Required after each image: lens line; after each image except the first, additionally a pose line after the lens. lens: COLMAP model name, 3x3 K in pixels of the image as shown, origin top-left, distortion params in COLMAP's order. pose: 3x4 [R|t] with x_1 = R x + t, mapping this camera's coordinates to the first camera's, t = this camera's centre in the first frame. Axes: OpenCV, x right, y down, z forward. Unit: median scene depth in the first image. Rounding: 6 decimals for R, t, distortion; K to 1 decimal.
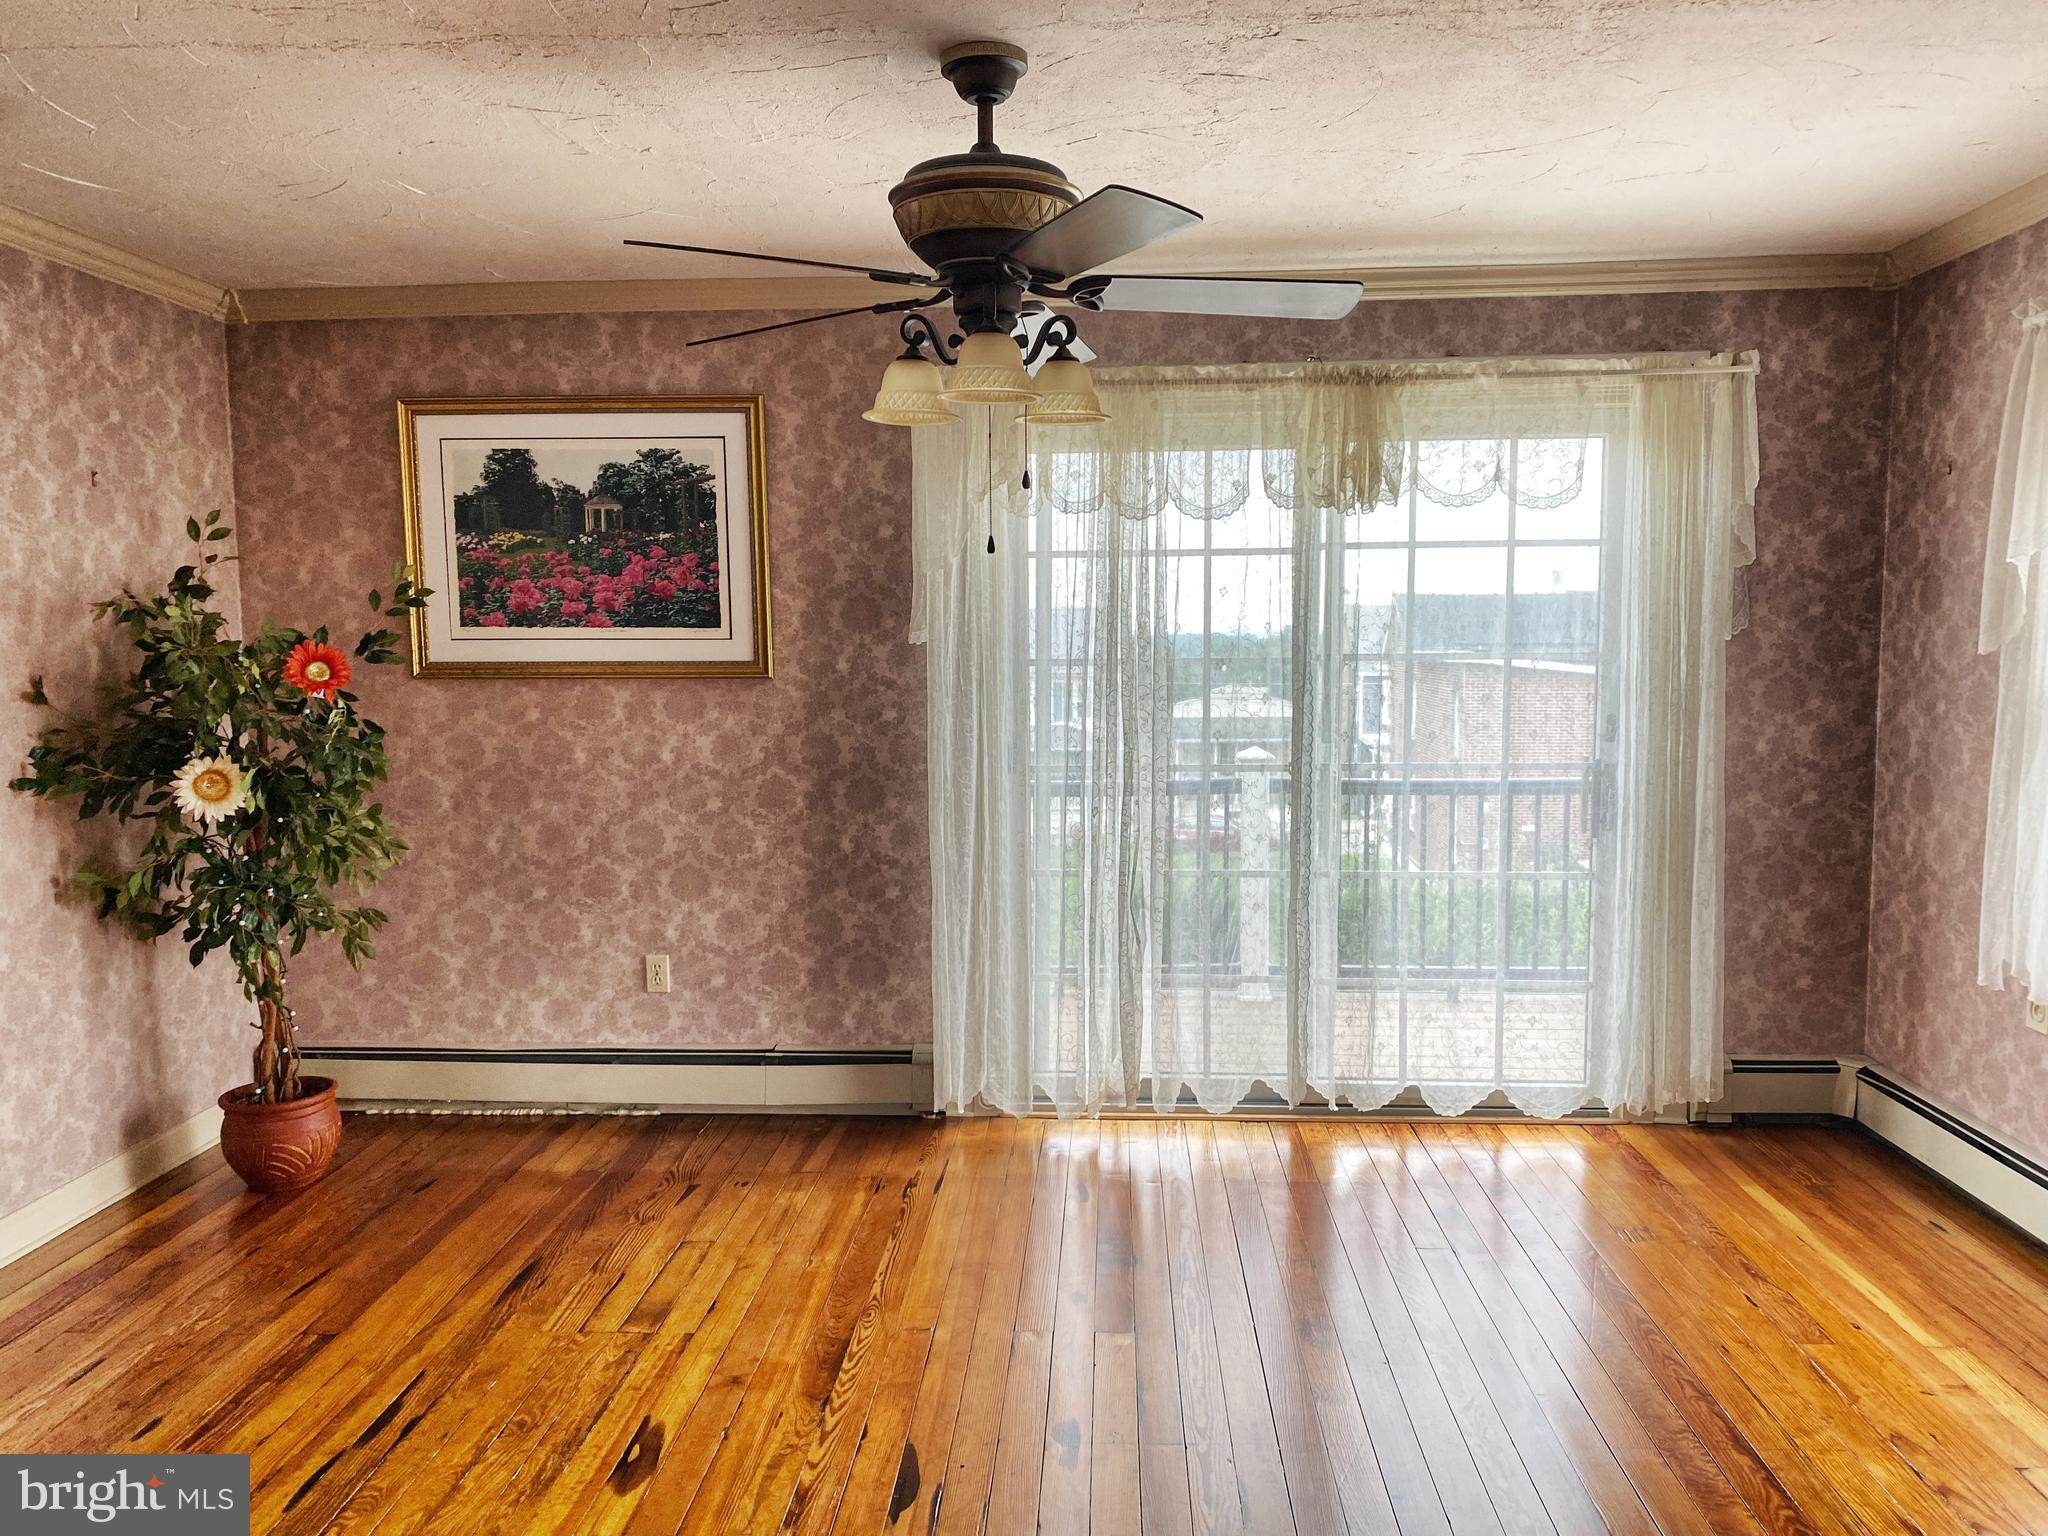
lens RADIAL K [[1543.9, 0, 1039.4], [0, 1543.9, 772.5], [0, 0, 1]] dist [0.056713, -0.049607]
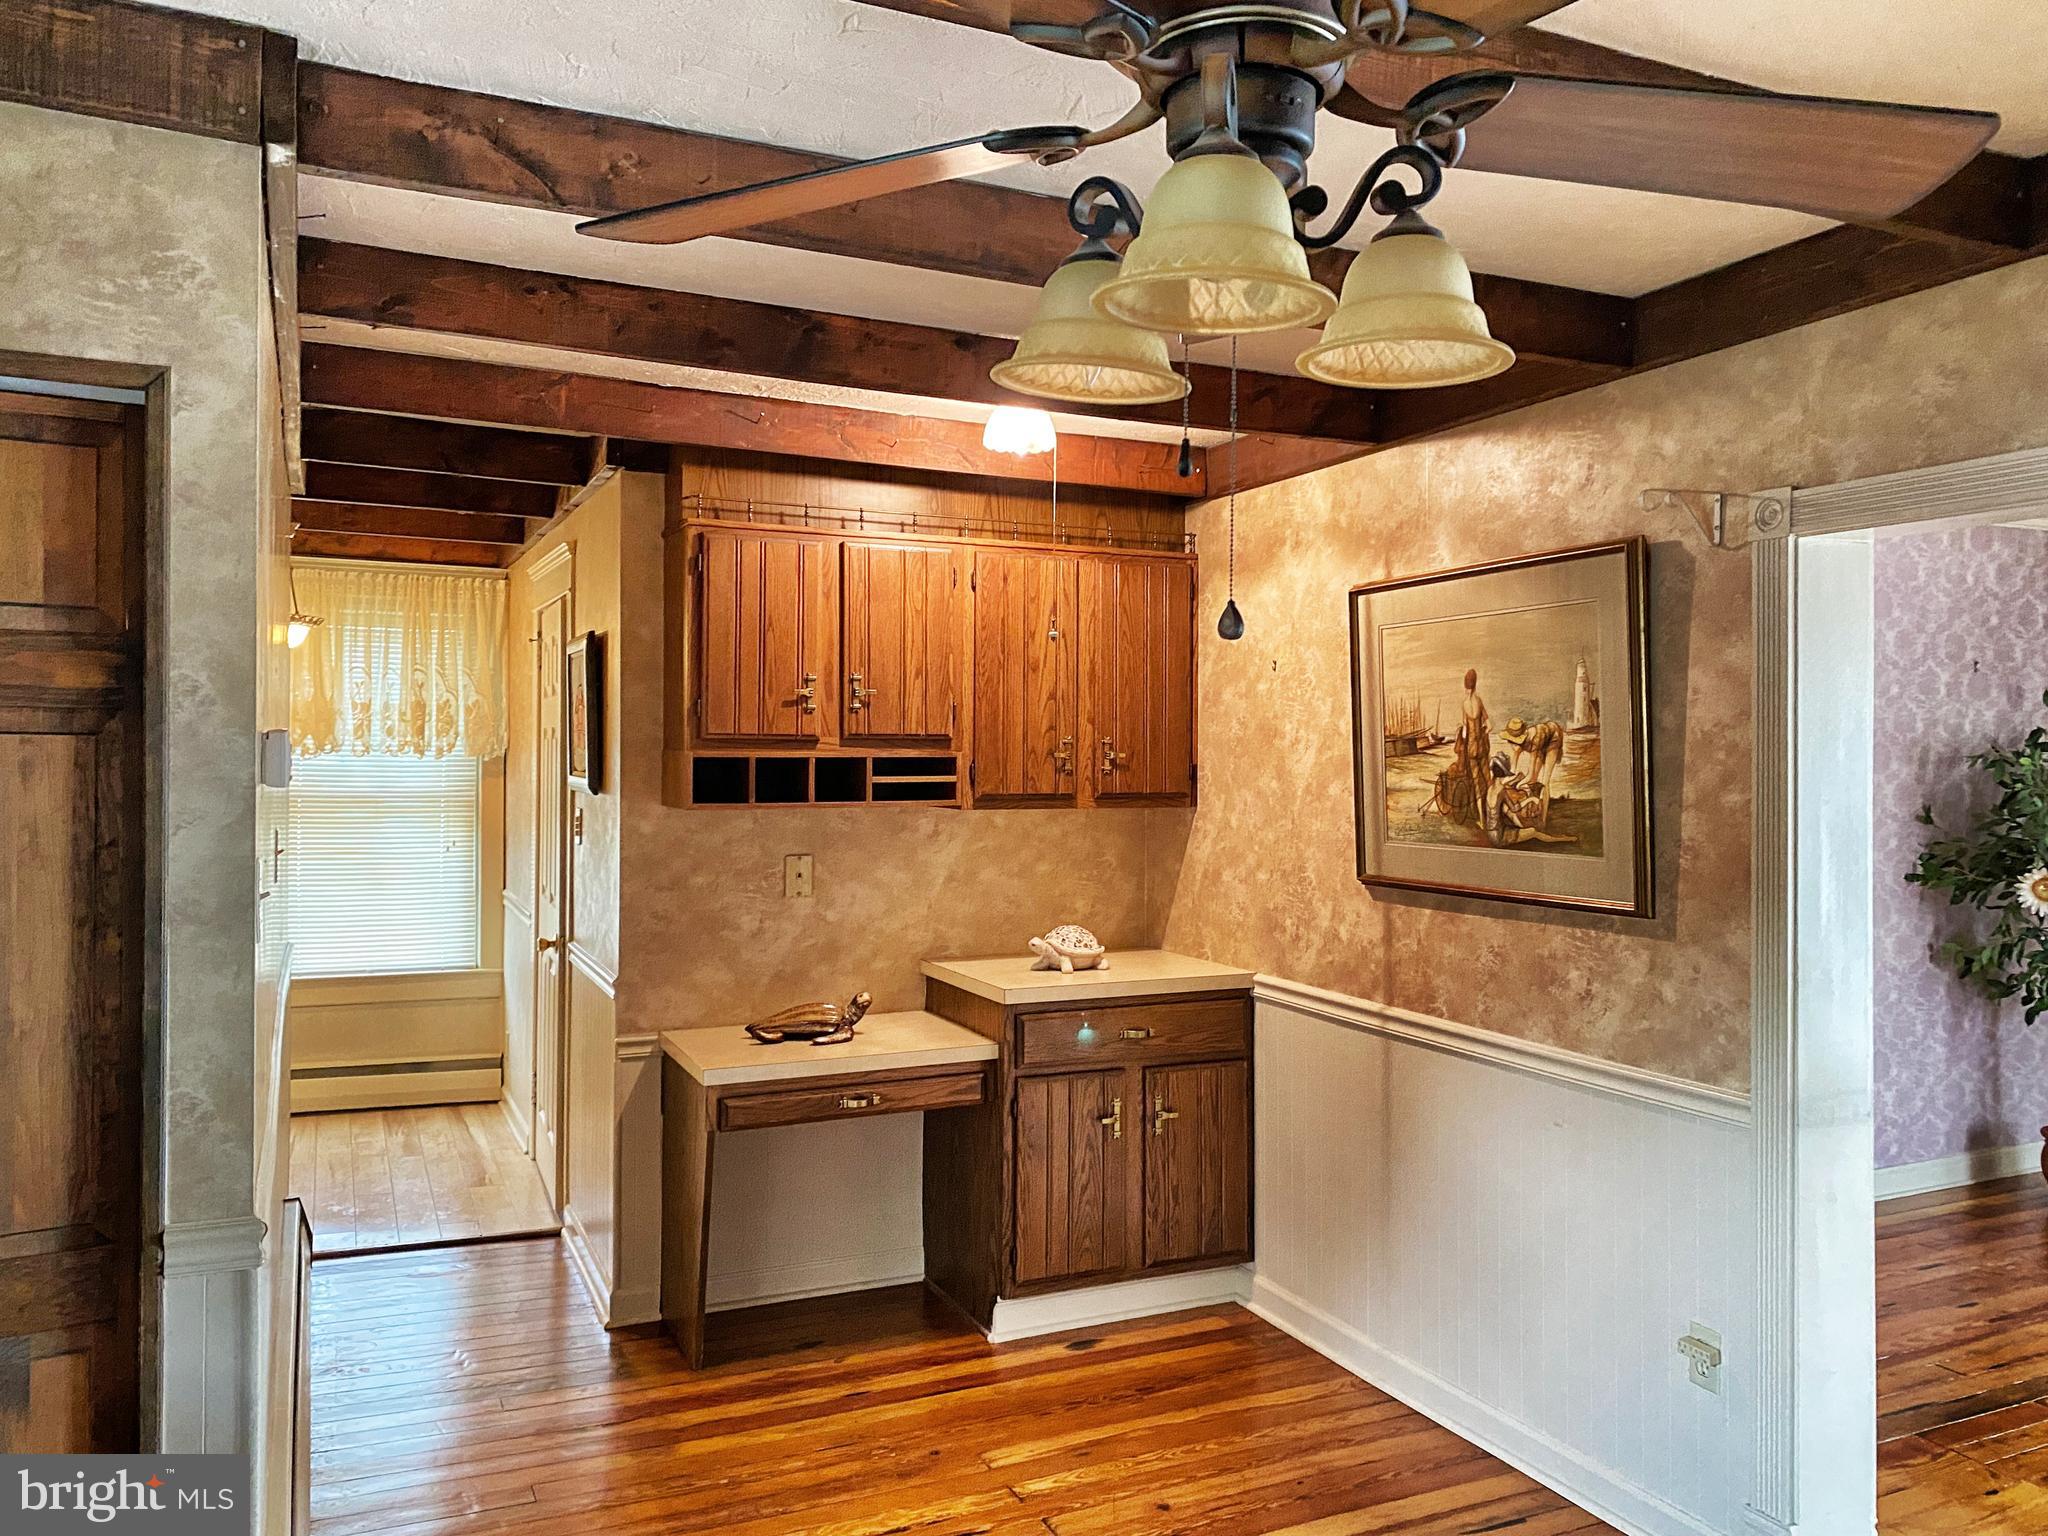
lens RADIAL K [[1543.9, 0, 1038.7], [0, 1543.9, 762.9], [0, 0, 1]] dist [0.056713, -0.049607]
pose [[0.465172, 0.011219, -0.885149, 0.257773], [-0.081924, 0.996174, -0.030427, 0.011645], [0.881421, 0.086669, 0.464311, -0.399210]]
